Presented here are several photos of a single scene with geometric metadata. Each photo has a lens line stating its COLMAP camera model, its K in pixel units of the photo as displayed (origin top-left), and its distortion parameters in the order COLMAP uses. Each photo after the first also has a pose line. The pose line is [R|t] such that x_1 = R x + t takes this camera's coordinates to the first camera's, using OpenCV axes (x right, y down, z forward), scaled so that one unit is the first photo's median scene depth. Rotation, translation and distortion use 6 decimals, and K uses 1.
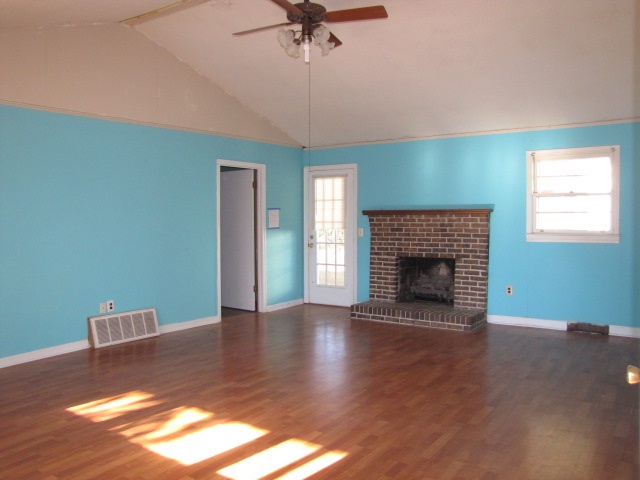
lens RADIAL K [[517.8, 0, 318.4], [0, 517.8, 240.9], [0, 0, 1]] dist [-0.128913, 0.021550]
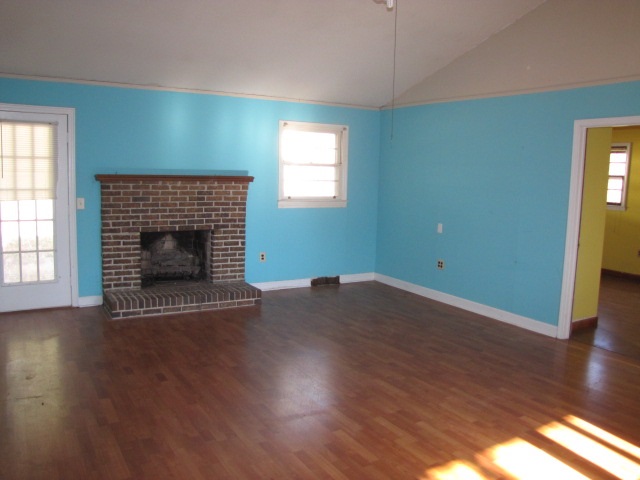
lens RADIAL K [[517.8, 0, 318.8], [0, 517.8, 237.0], [0, 0, 1]] dist [-0.128913, 0.021550]
pose [[0.429554, -0.091743, 0.898369, -0.479304], [0.012697, 0.995341, 0.095575, -0.037860], [-0.902952, -0.029648, 0.428717, 0.440371]]
